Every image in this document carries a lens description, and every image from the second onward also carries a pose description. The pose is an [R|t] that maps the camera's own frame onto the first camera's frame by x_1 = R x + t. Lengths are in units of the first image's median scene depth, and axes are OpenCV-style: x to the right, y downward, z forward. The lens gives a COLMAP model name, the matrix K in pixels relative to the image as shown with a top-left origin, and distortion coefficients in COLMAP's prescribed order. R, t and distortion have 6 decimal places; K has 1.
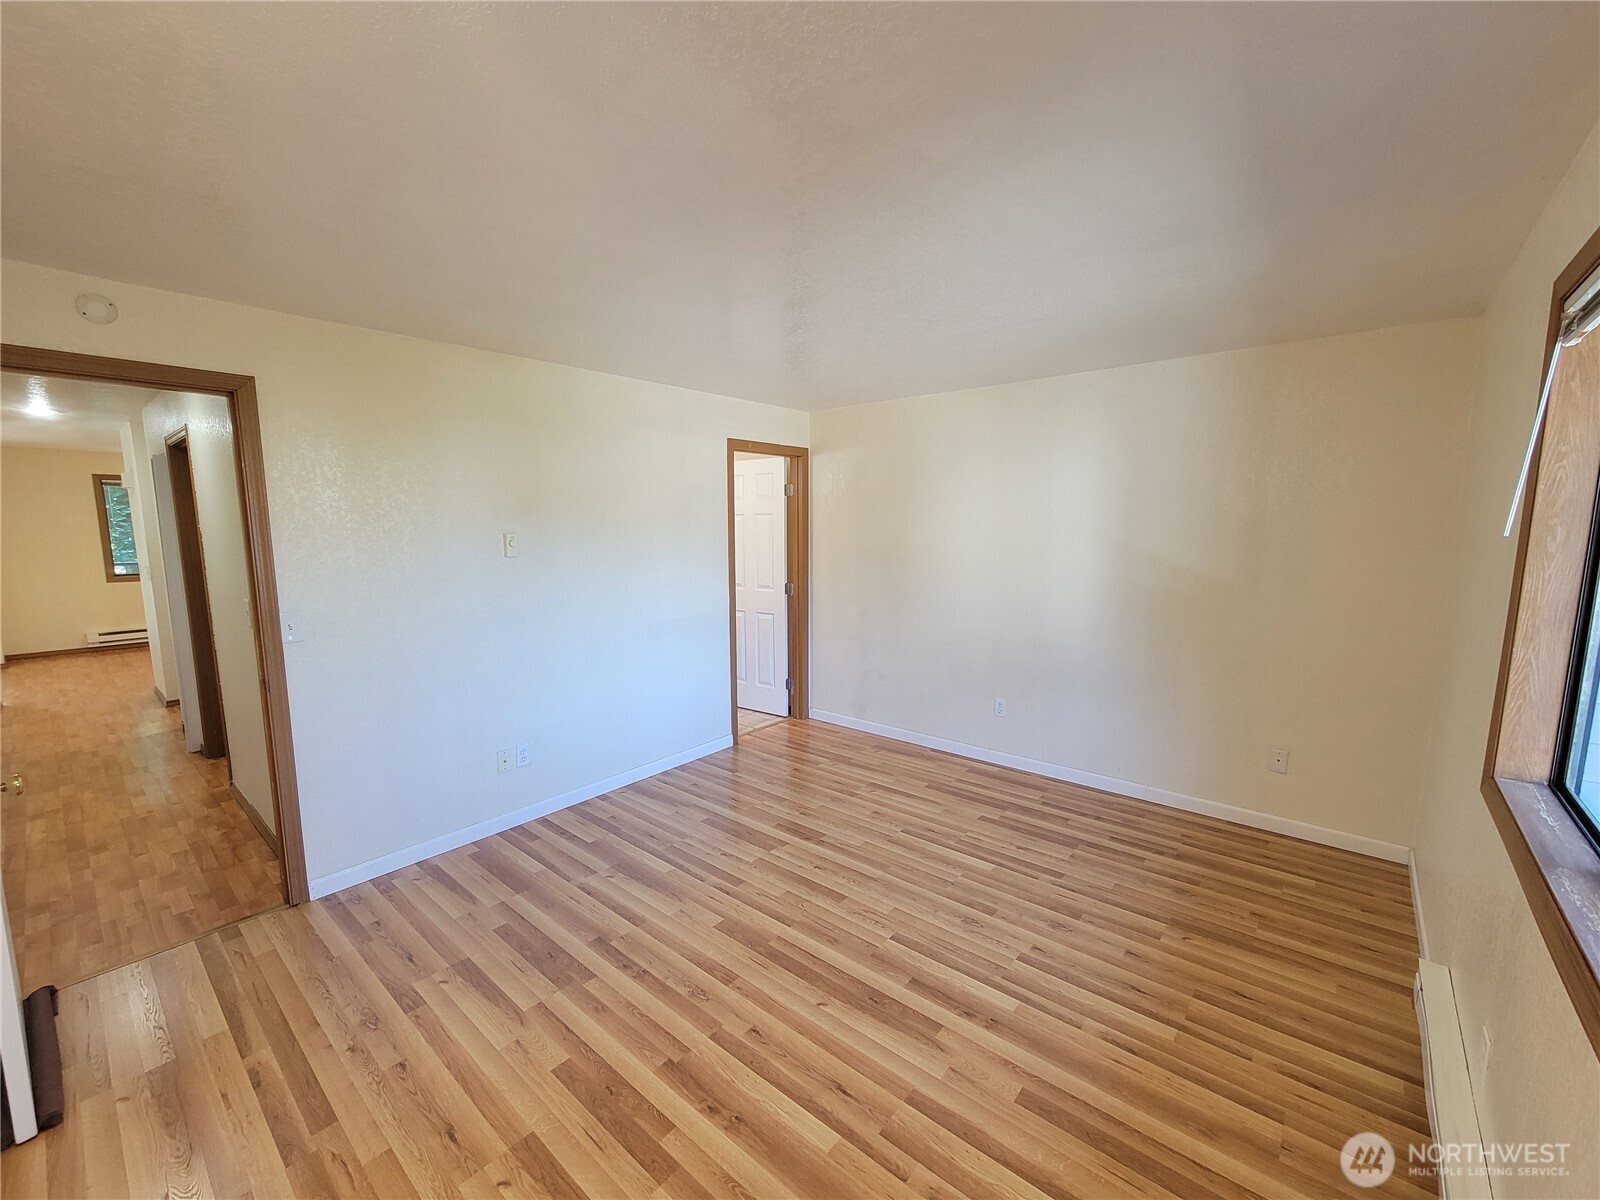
lens RADIAL K [[648.0, 0, 796.8], [0, 648.0, 604.9], [0, 0, 1]] dist [-0.000194, -0.000762]
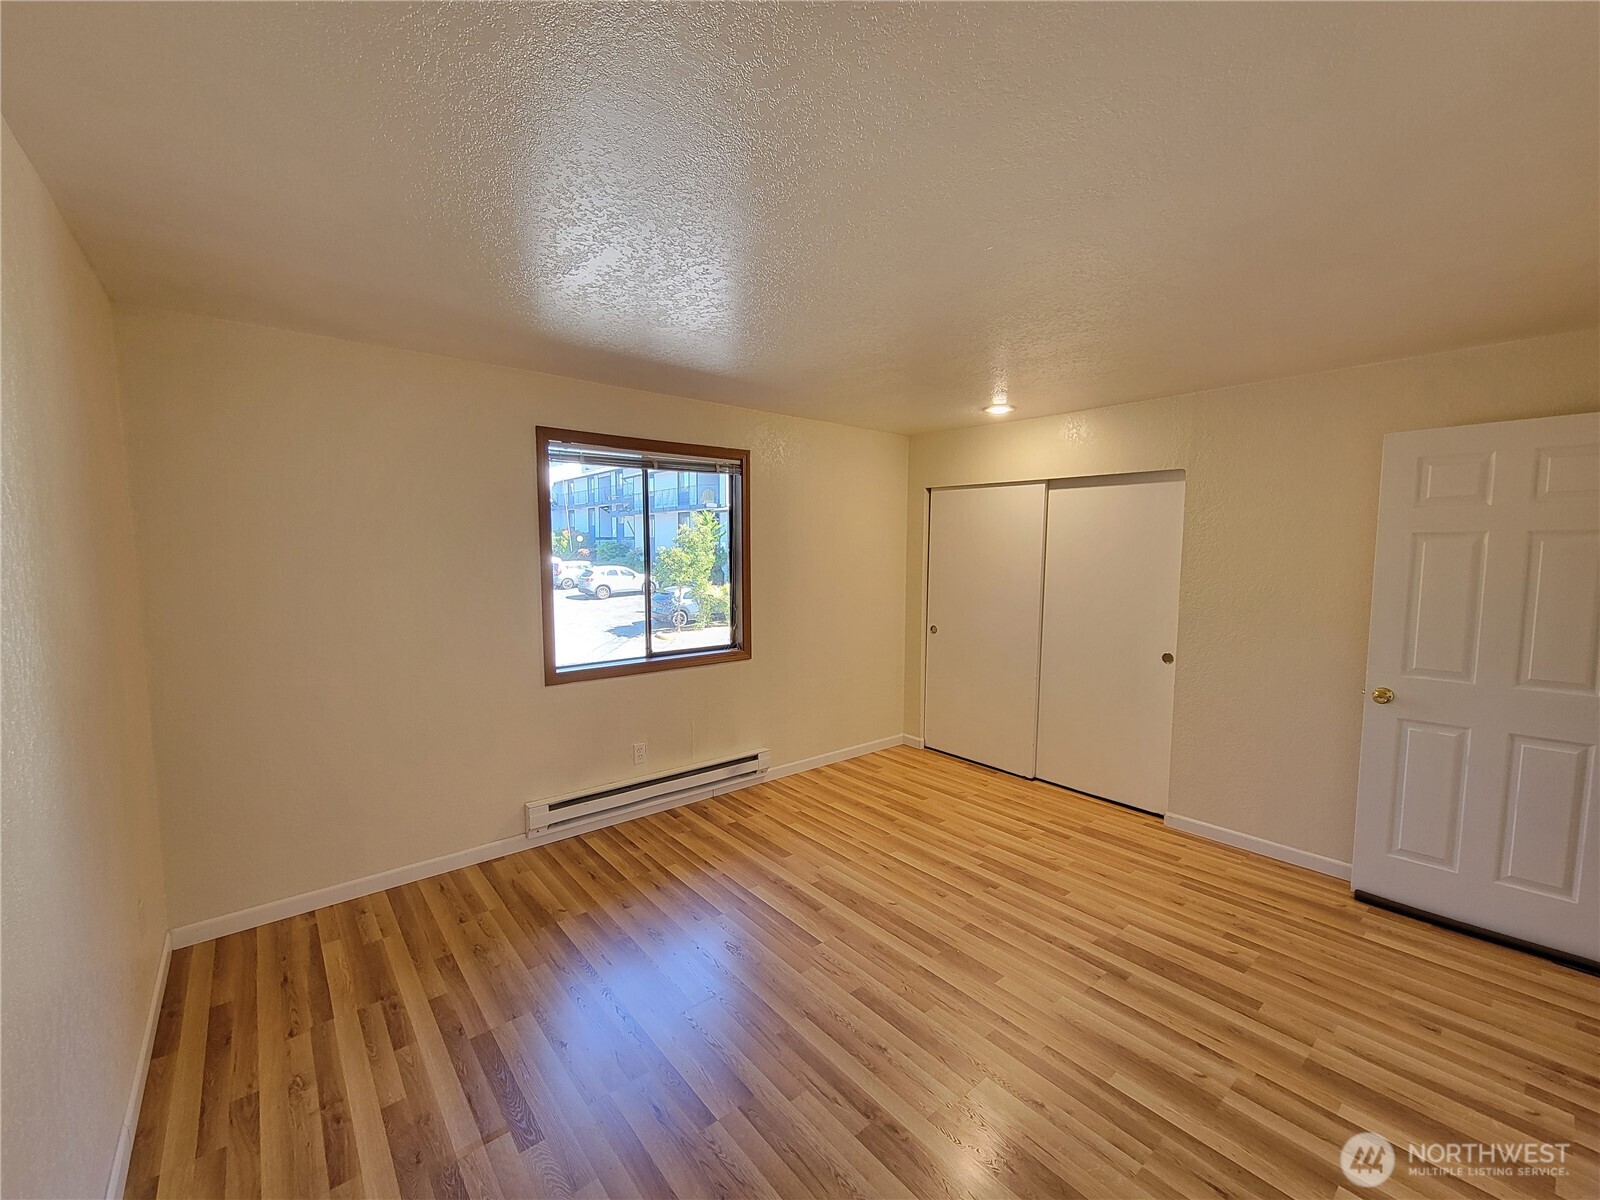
lens RADIAL K [[648.0, 0, 805.0], [0, 648.0, 601.9], [0, 0, 1]] dist [-0.000194, -0.000762]
pose [[-0.987354, -0.012482, 0.158036, 0.012802], [0.021076, 0.977710, 0.208899, -0.241959], [-0.157121, 0.209589, -0.965083, 1.950790]]
